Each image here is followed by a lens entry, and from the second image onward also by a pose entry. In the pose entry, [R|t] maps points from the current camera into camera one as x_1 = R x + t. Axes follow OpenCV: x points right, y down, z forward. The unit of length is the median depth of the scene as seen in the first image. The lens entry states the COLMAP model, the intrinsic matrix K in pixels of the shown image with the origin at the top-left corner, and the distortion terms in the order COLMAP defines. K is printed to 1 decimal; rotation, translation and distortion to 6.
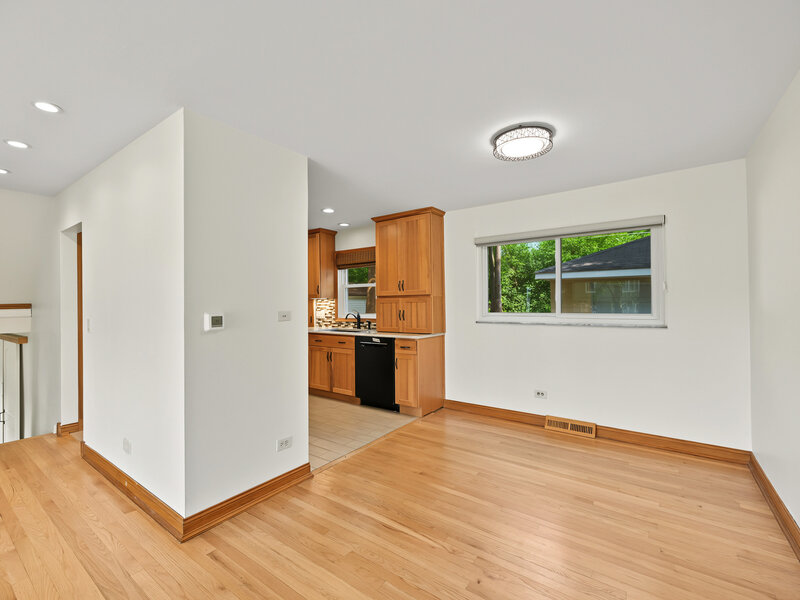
lens RADIAL K [[358.0, 0, 398.2], [0, 358.0, 298.6], [0, 0, 1]] dist [0.002558, 0.000111]
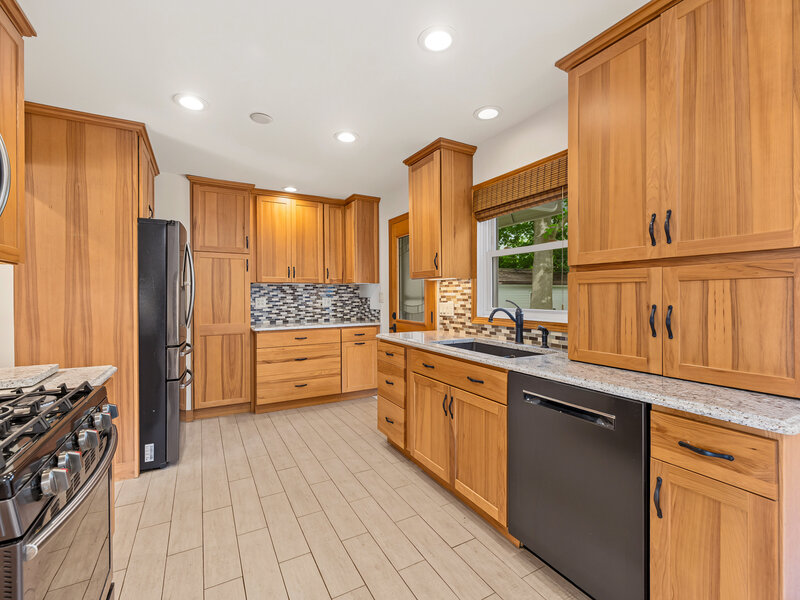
lens RADIAL K [[362.3, 0, 395.7], [0, 362.3, 295.1], [0, 0, 1]] dist [0.000772, -0.000128]
pose [[0.902479, 0.008904, -0.430641, -0.065127], [-0.001277, 0.999837, 0.017996, 0.018360], [0.430731, -0.015691, 0.902344, 0.623037]]
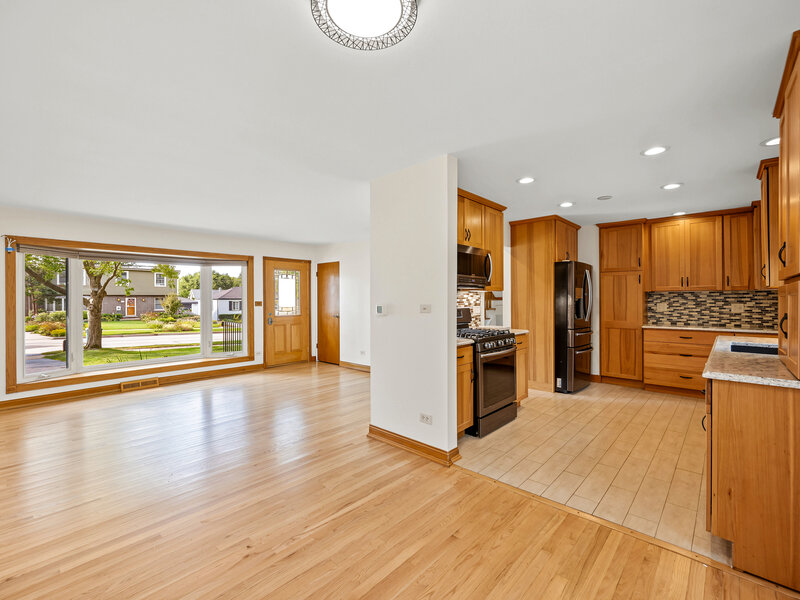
lens RADIAL K [[358.0, 0, 398.2], [0, 358.0, 298.6], [0, 0, 1]] dist [0.002558, 0.000111]
pose [[-0.120052, 0.009592, -0.992721, 0.490809], [0.017918, 0.999811, 0.007493, 0.003135], [0.992606, -0.016888, -0.120201, 0.615842]]
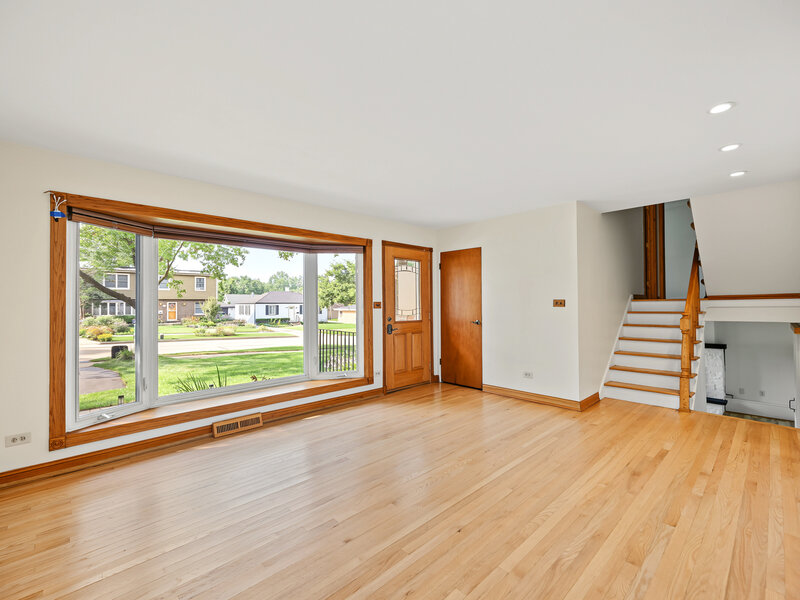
lens RADIAL K [[356.6, 0, 400.1], [0, 356.6, 298.5], [0, 0, 1]] dist [0.001049, -0.000033]
pose [[-0.181439, -0.002547, -0.983399, 0.120979], [0.020015, 0.999780, -0.006282, 0.013459], [0.983199, -0.020822, -0.181348, 0.109731]]
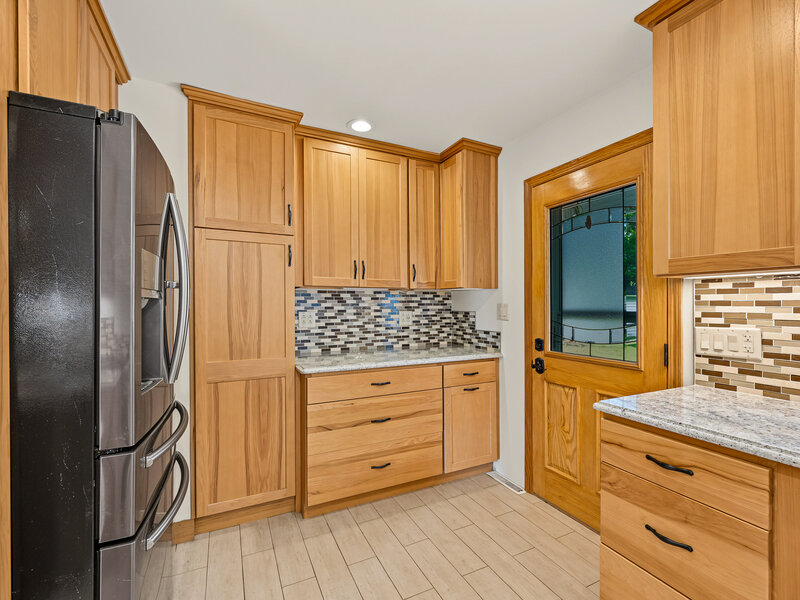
lens RADIAL K [[361.8, 0, 398.6], [0, 361.8, 307.6], [0, 0, 1]] dist [0.000717, 0.000097]
pose [[0.881301, 0.015584, -0.472297, -0.399982], [-0.003454, 0.999642, 0.026540, 0.020104], [0.472542, -0.021759, 0.881040, 0.892390]]
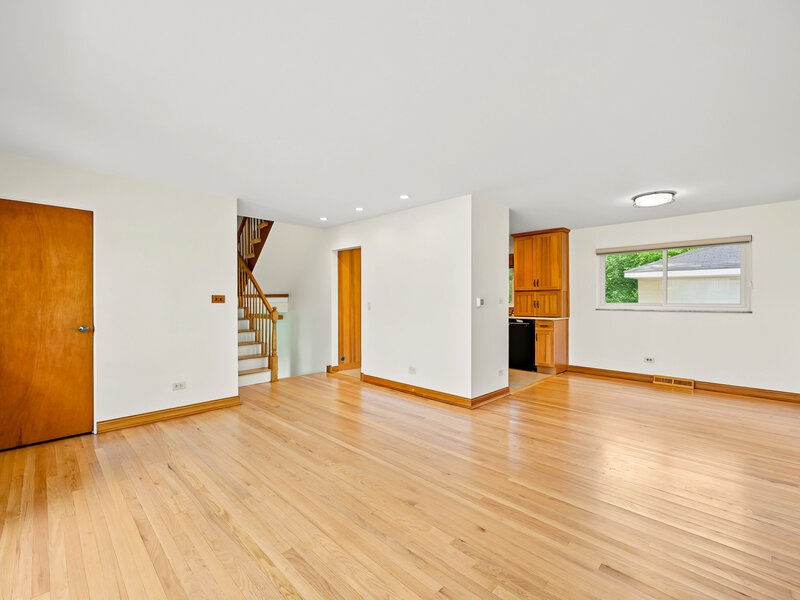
lens RADIAL K [[356.1, 0, 391.6], [0, 356.1, 298.1], [0, 0, 1]] dist [0.003957, 0.000413]
pose [[0.986676, 0.009364, -0.162425, -0.329873], [-0.007825, 0.999918, 0.010113, 0.013126], [0.162506, -0.008707, 0.986669, -0.481858]]
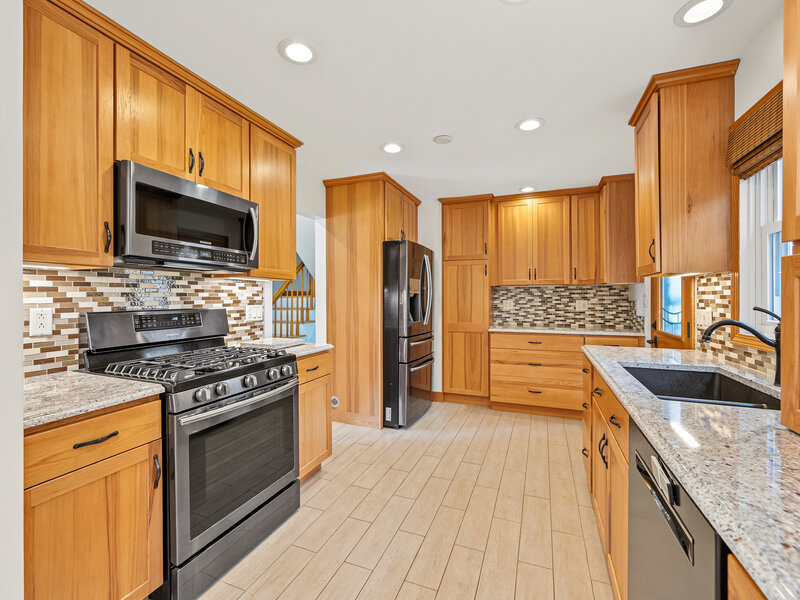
lens RADIAL K [[358.0, 0, 398.2], [0, 358.0, 298.6], [0, 0, 1]] dist [0.002558, 0.000111]
pose [[0.241199, 0.013980, -0.970375, 0.084422], [0.012533, 0.999768, 0.017519, 0.017827], [0.970395, -0.016387, 0.240968, 0.810999]]
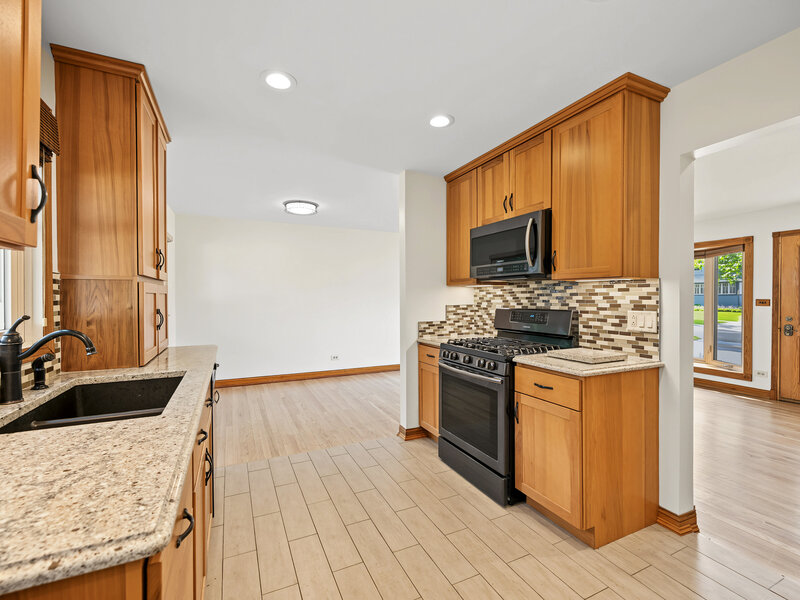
lens RADIAL K [[358.0, 0, 398.2], [0, 358.0, 298.6], [0, 0, 1]] dist [0.002558, 0.000111]
pose [[-0.875248, 0.010238, 0.483566, -0.525222], [0.003407, 0.999882, -0.015002, 0.026439], [-0.483662, -0.011483, -0.875180, 1.298144]]
